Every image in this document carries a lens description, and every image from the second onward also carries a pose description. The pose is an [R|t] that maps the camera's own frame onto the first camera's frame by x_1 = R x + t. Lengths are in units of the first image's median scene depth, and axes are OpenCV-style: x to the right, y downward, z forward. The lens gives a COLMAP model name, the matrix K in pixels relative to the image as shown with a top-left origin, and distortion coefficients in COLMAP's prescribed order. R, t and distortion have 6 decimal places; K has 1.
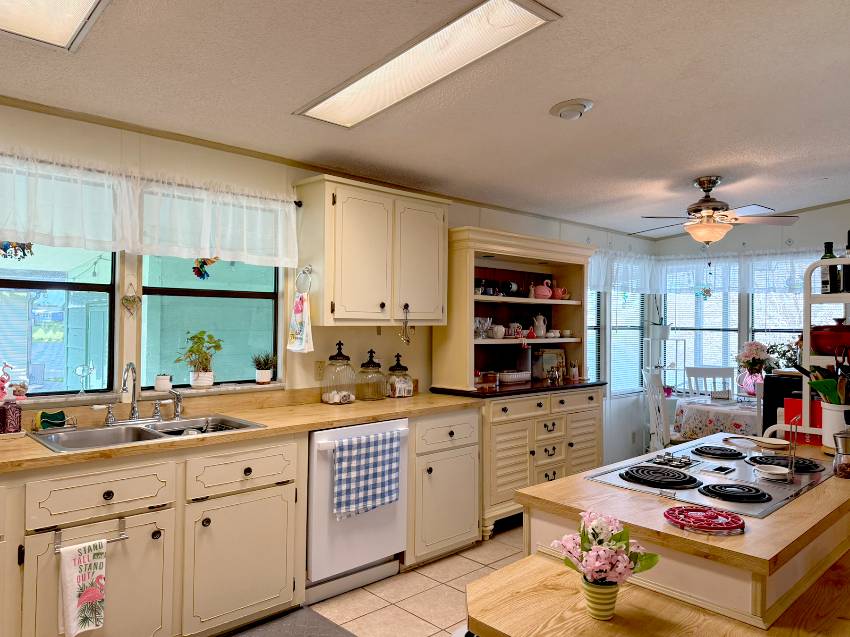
lens RADIAL K [[615.6, 0, 428.7], [0, 615.6, 317.5], [0, 0, 1]] dist [0.137743, -0.198381]
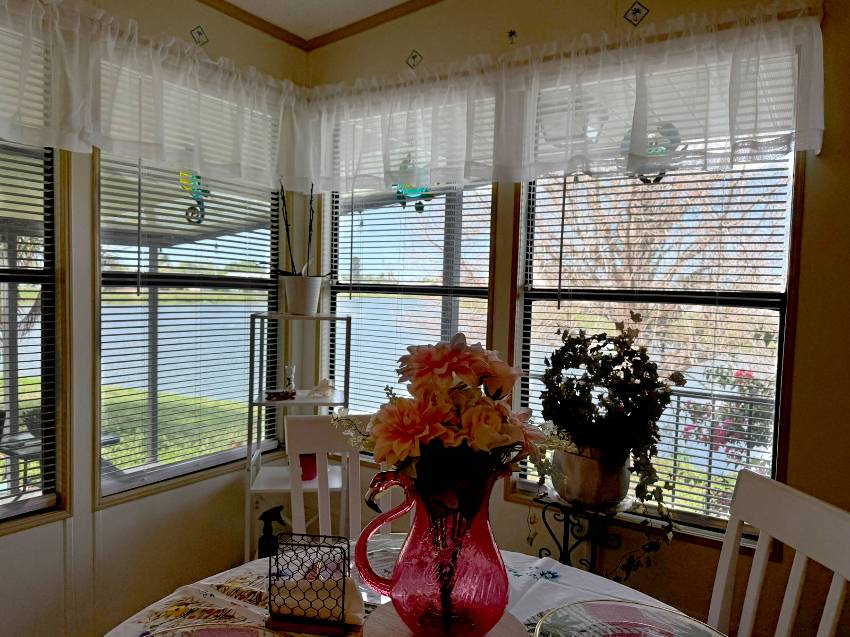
lens RADIAL K [[653.2, 0, 412.0], [0, 653.2, 337.1], [0, 0, 1]] dist [-0.001437, -0.006113]
pose [[0.974698, 0.002662, 0.223509, 0.487780], [-0.019928, 0.996982, 0.075030, 0.025251], [-0.222635, -0.077586, 0.971810, 0.867391]]
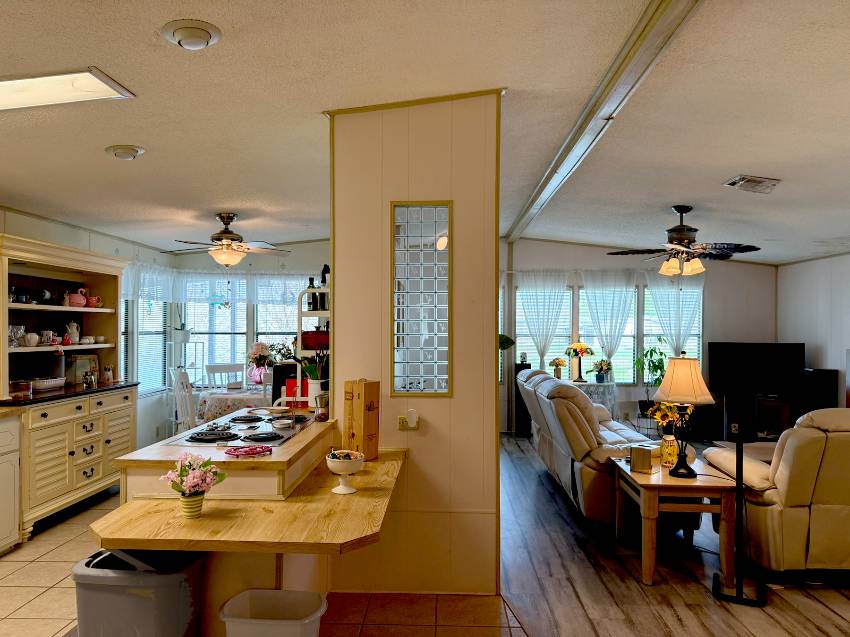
lens RADIAL K [[615.6, 0, 428.7], [0, 615.6, 317.5], [0, 0, 1]] dist [0.137743, -0.198381]
pose [[0.722804, 0.002926, 0.691047, -0.127605], [-0.000290, 0.999992, -0.003931, -0.008780], [-0.691053, 0.002641, 0.722799, -0.183980]]
